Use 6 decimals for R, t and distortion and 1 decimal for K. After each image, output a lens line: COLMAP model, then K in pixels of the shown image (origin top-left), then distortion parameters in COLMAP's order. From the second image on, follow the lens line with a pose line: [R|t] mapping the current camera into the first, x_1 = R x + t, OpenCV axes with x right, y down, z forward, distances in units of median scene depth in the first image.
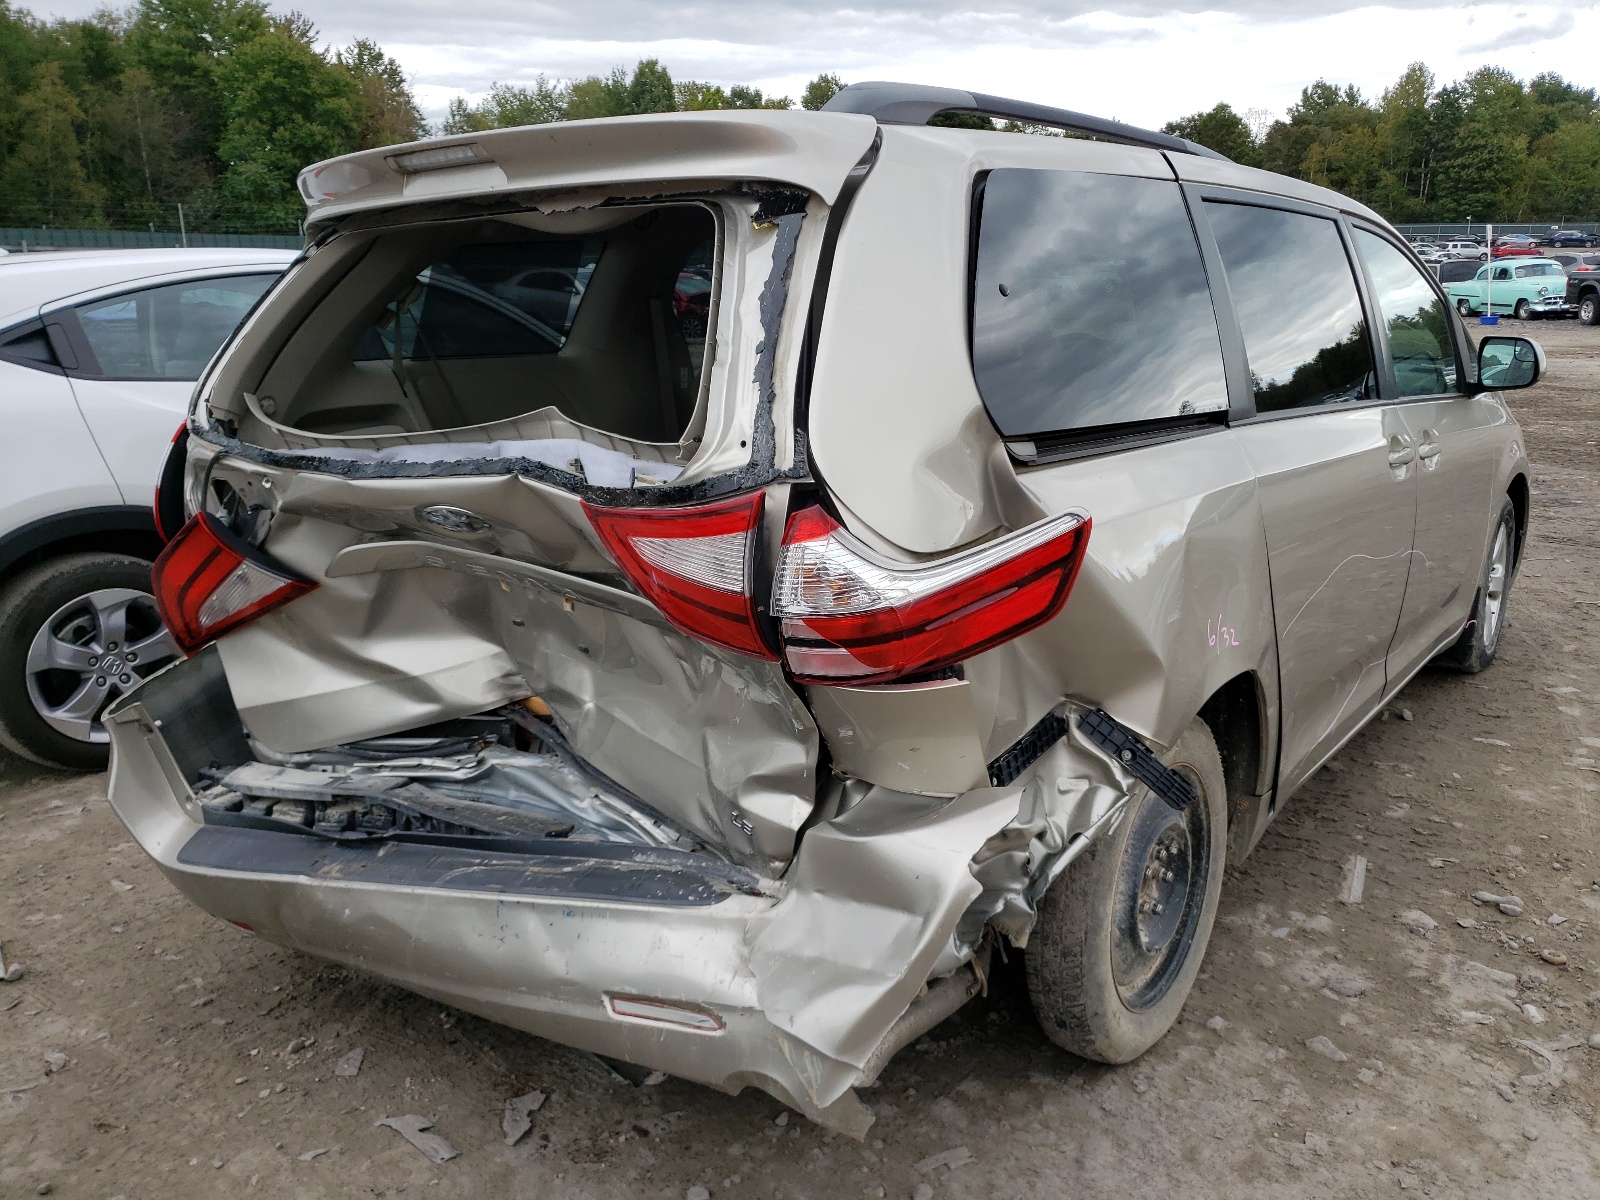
lens RADIAL K [[1222.0, 0, 831.8], [0, 1222.0, 598.8], [0, 0, 1]] dist [0.023053, -0.000299]
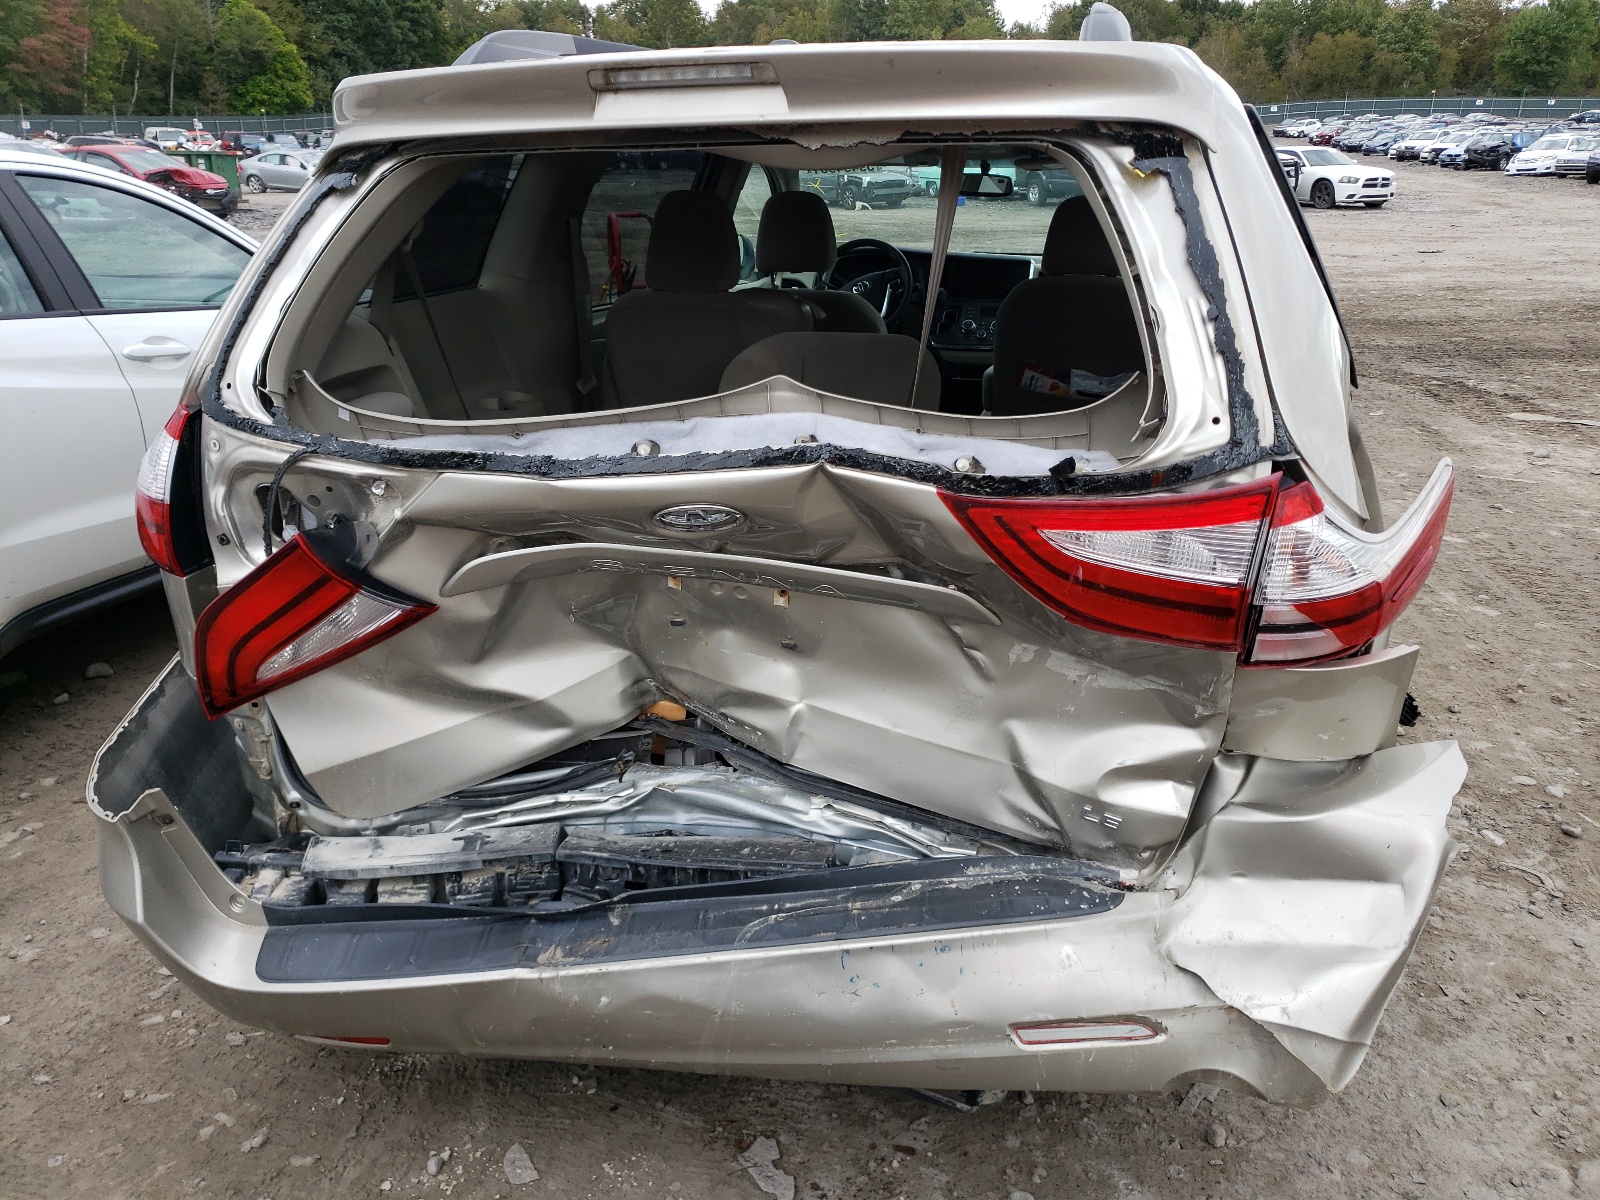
lens RADIAL K [[1217.3, 0, 802.5], [0, 1217.3, 573.3], [0, 0, 1]] dist [0.052125, -0.041635]
pose [[0.926669, -0.113108, 0.358457, -0.508669], [0.086468, 0.992221, 0.089554, -0.089658], [-0.365798, -0.051991, 0.929241, 0.184468]]
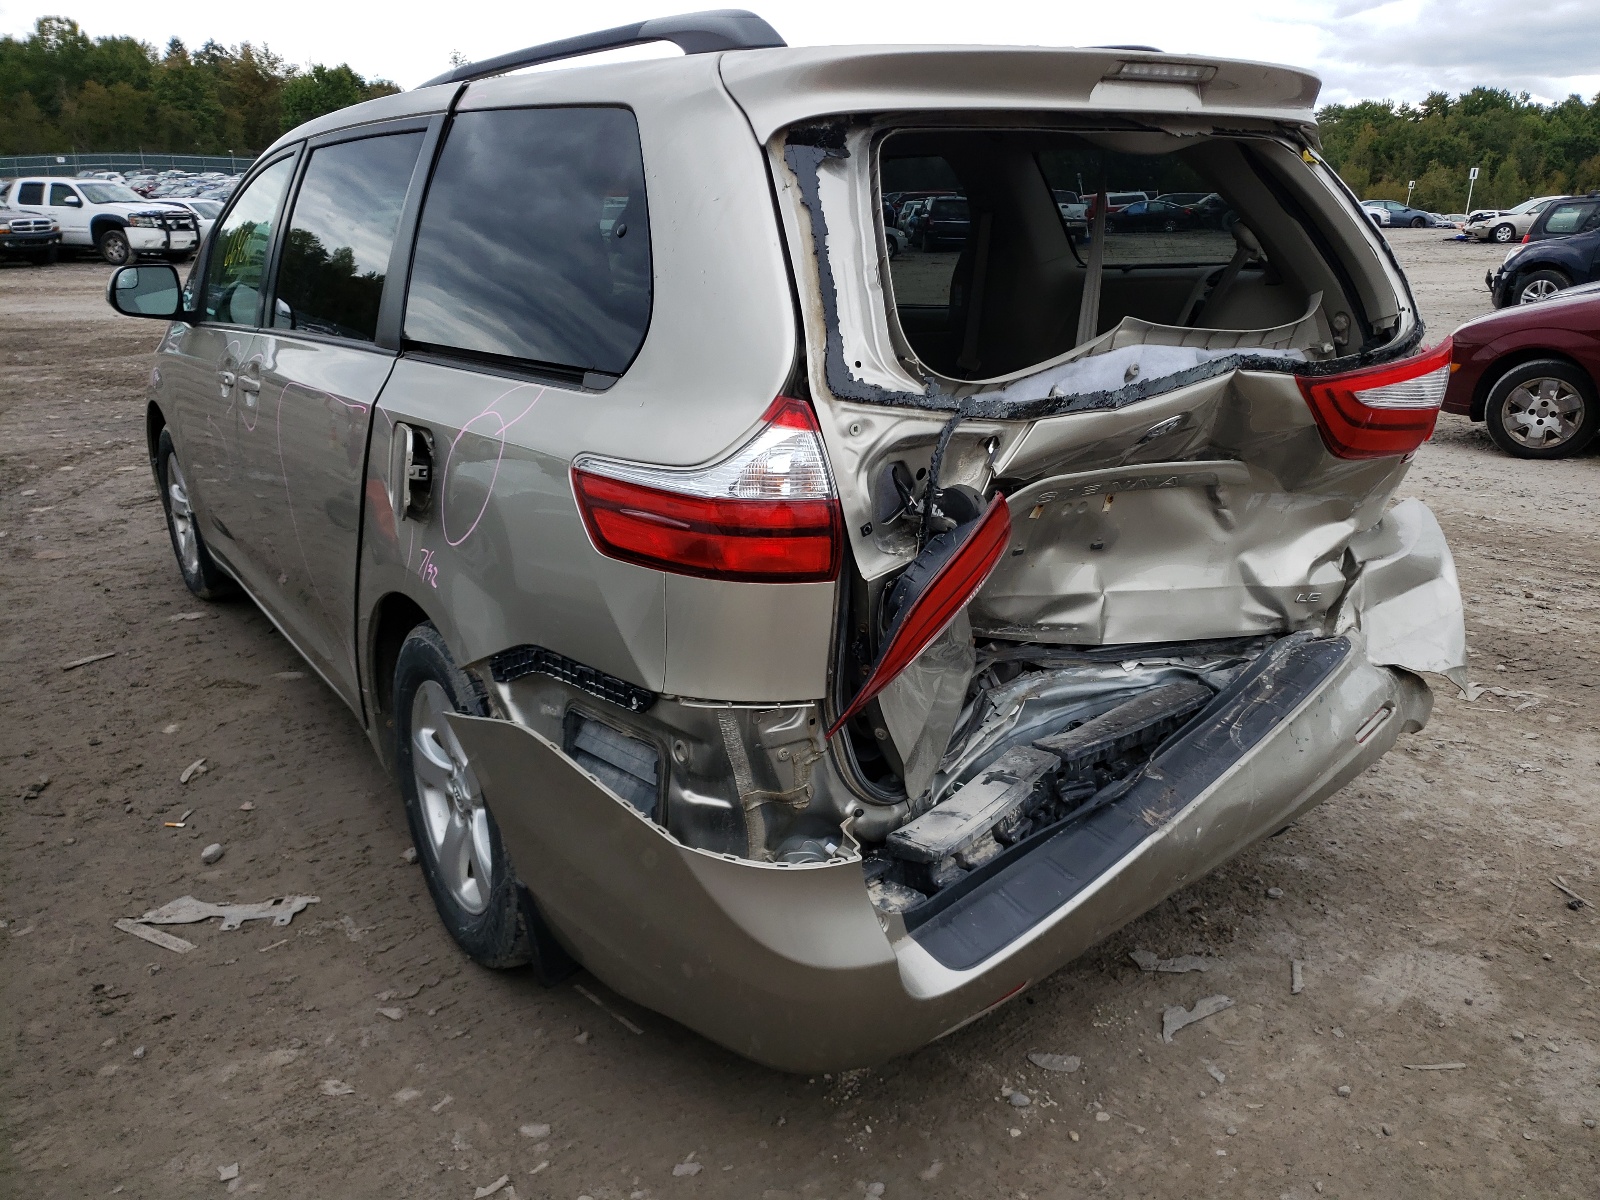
lens RADIAL K [[1222.0, 0, 831.8], [0, 1222.0, 598.8], [0, 0, 1]] dist [0.023053, -0.000299]
pose [[0.305460, -0.272381, 0.912416, -1.286123], [0.228304, 0.951214, 0.207531, -0.194641], [-0.924430, 0.144916, 0.352743, 0.851707]]
